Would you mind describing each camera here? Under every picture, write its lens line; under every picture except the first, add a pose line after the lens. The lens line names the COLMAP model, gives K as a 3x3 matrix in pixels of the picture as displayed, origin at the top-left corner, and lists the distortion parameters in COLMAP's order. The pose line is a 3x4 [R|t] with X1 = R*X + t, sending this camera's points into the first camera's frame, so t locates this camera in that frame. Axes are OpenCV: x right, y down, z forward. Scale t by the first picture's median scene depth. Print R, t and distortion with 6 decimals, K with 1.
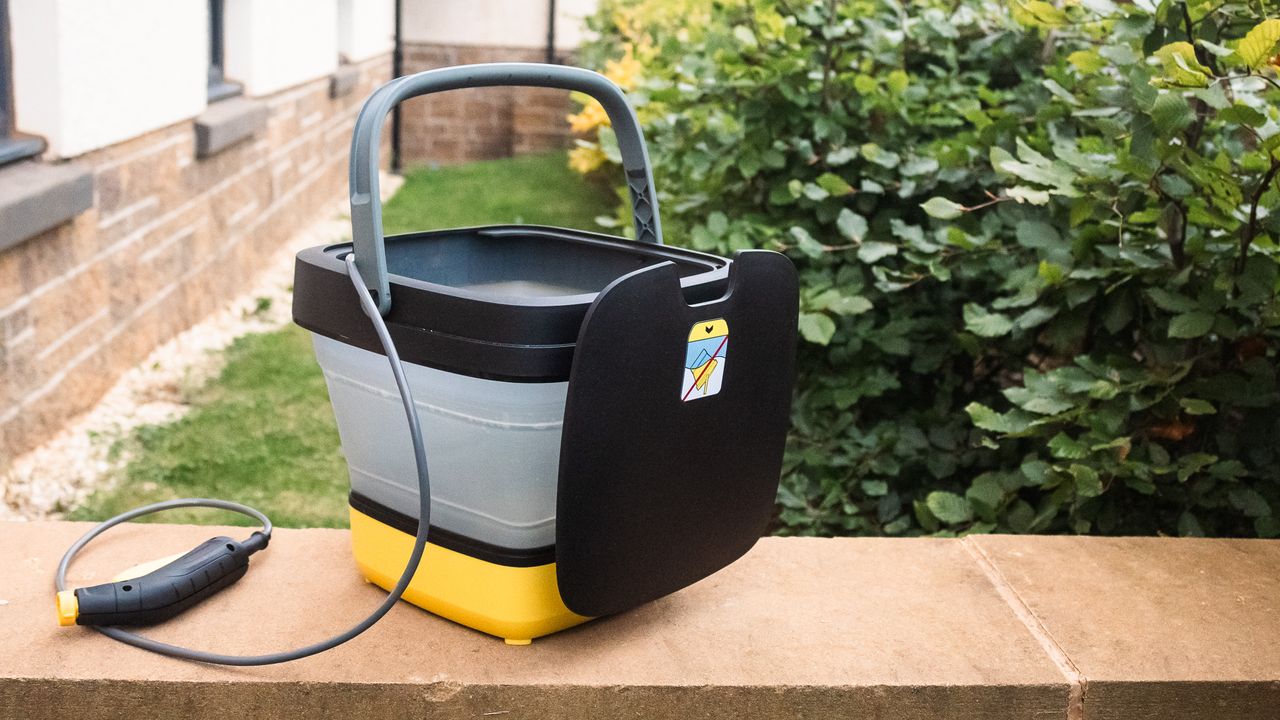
lens RADIAL K [[1298.5, 0, 640.0], [0, 1298.5, 360.0], [0, 0, 1]] dist [-0.085730, 0.049377]
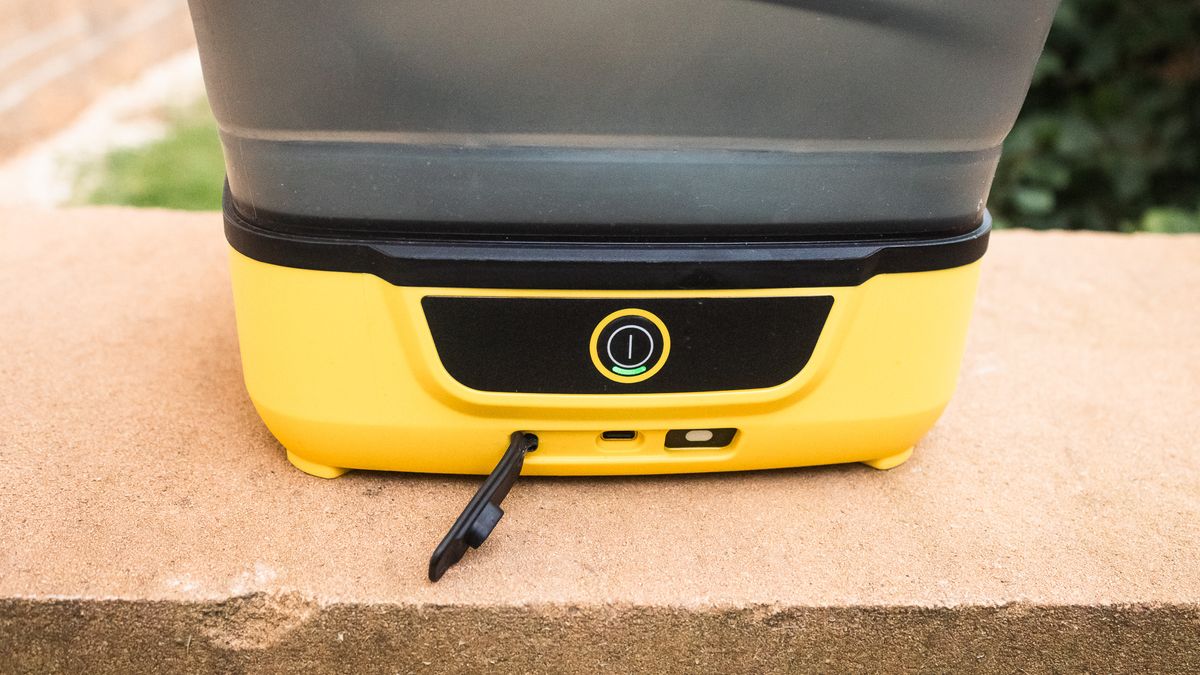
lens RADIAL K [[1217.3, 0, 600.0], [0, 1217.3, 337.5], [0, 0, 1]] dist [-0.085730, 0.049377]
pose [[0.998341, 0.007400, -0.057100, -0.042634], [0.002784, 0.984344, 0.176238, 0.122409], [0.057511, -0.176105, 0.982690, 0.686295]]
